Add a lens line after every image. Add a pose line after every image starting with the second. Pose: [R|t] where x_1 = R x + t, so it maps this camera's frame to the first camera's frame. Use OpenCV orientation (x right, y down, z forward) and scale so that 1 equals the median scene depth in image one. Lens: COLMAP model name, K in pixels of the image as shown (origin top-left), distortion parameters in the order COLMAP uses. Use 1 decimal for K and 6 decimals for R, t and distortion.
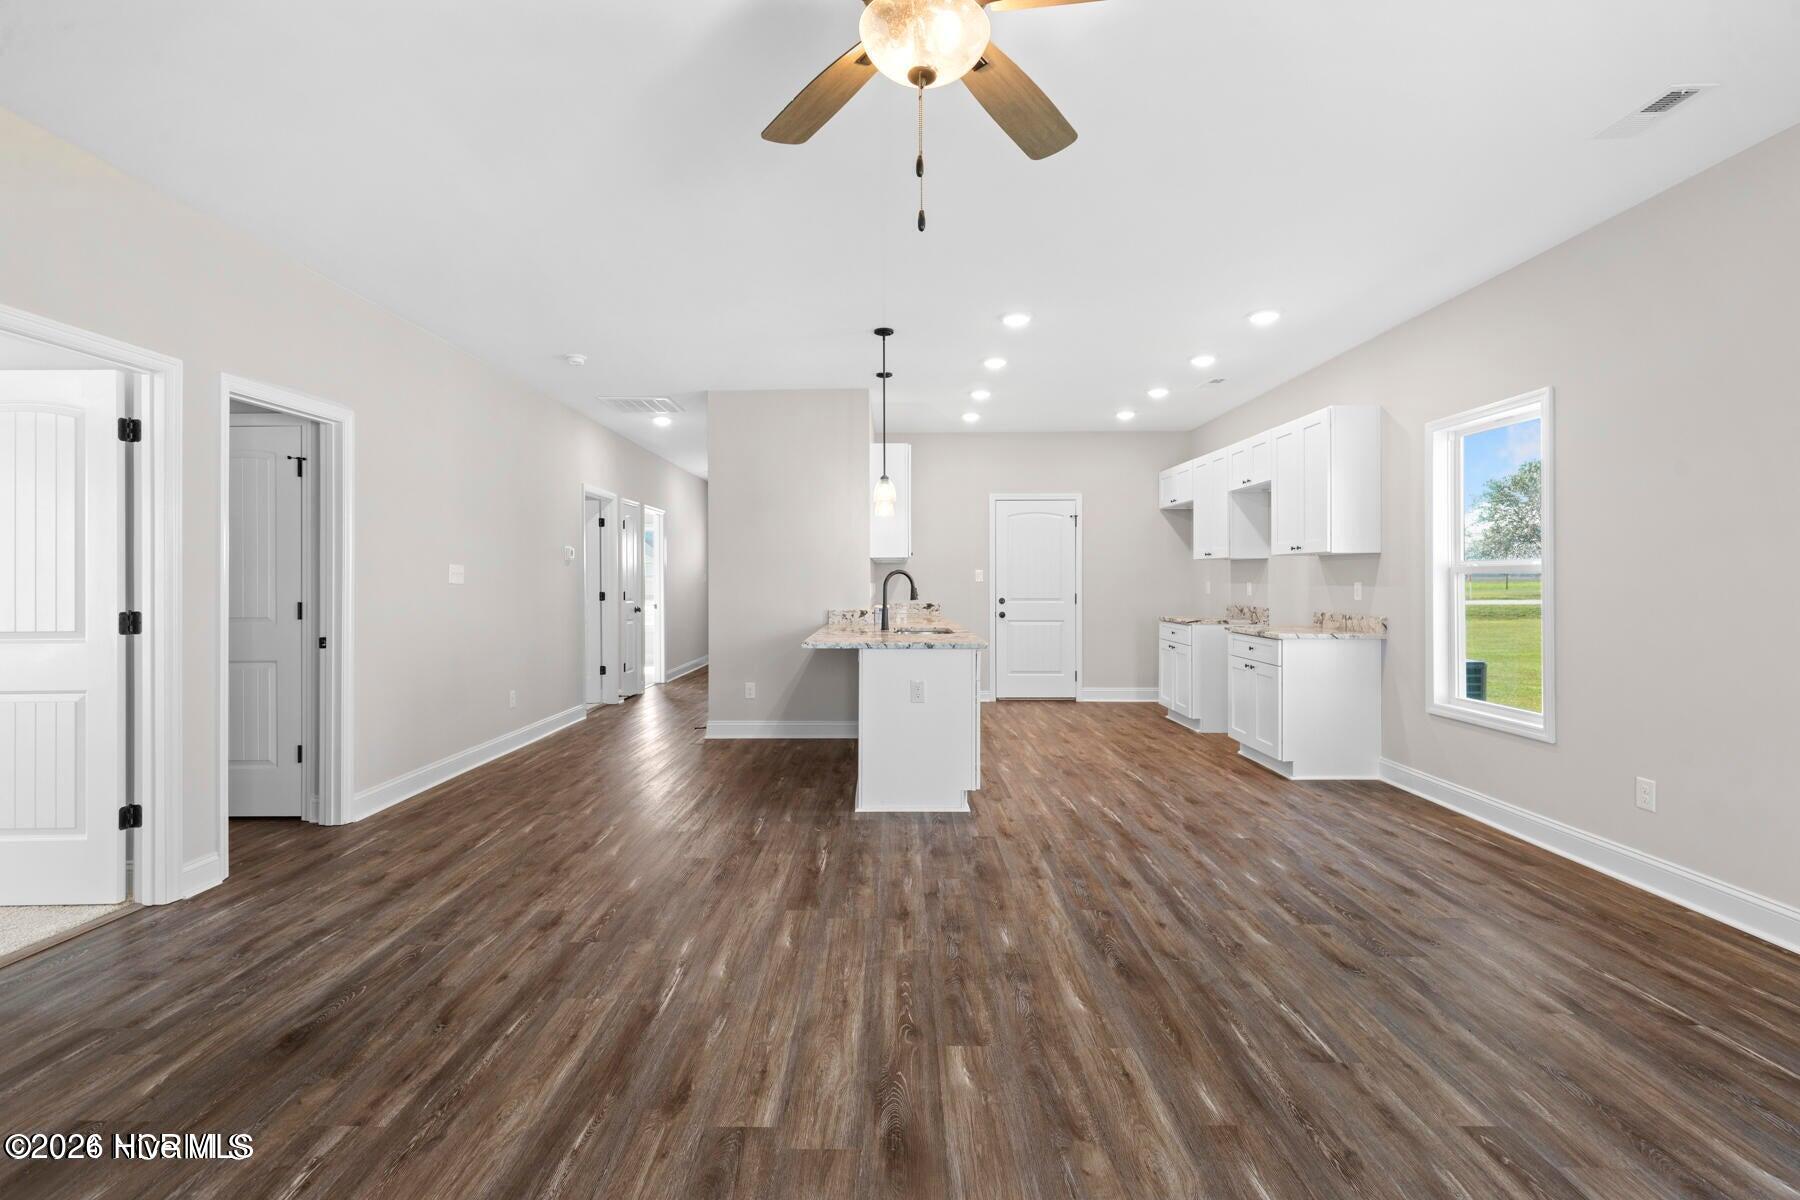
lens RADIAL K [[825.7, 0, 899.2], [0, 825.7, 590.6], [0, 0, 1]] dist [0.005158, 0.000170]
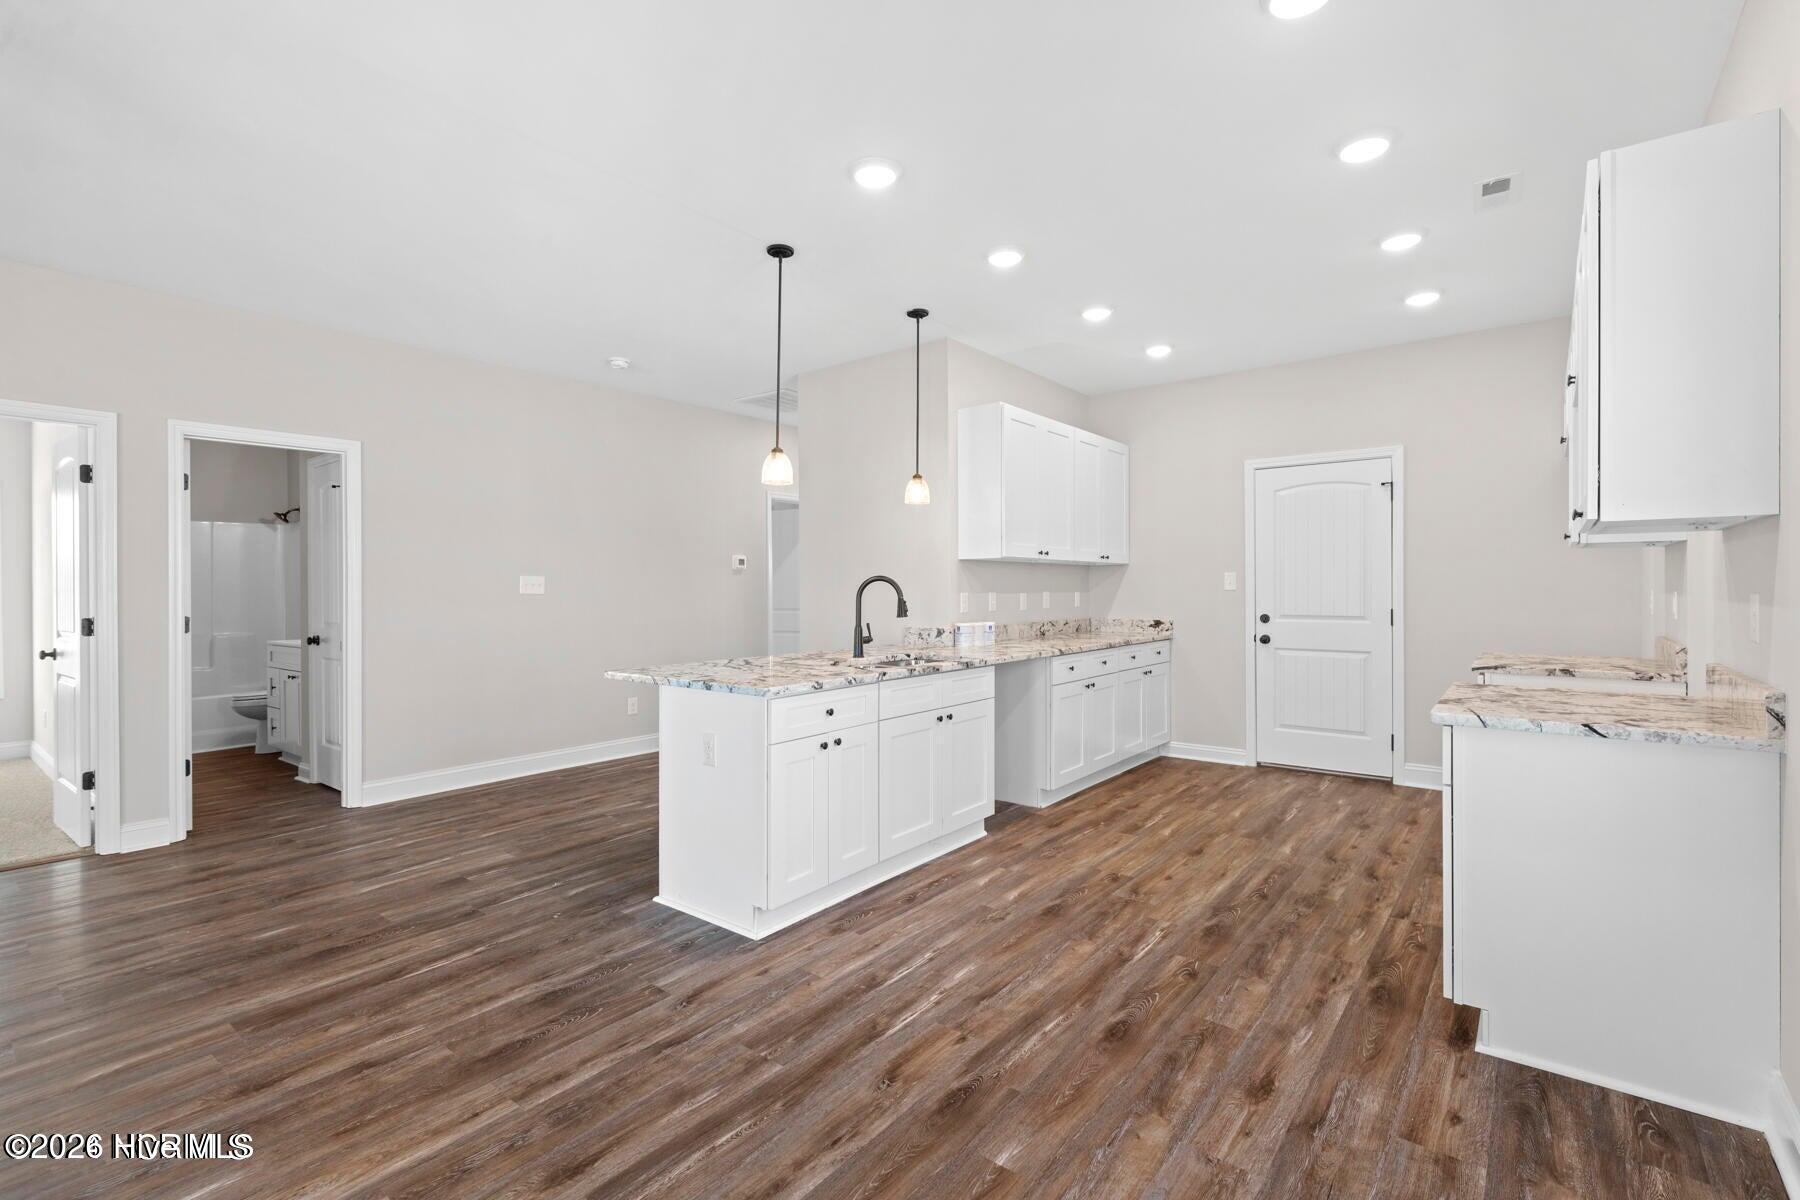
lens RADIAL K [[825.7, 0, 900.1], [0, 825.7, 593.4], [0, 0, 1]] dist [0.005158, 0.000170]
pose [[0.785084, 0.001738, -0.619386, 0.644503], [-0.004175, 0.999988, -0.002487, -0.010490], [0.619375, 0.004539, 0.785082, 0.604638]]
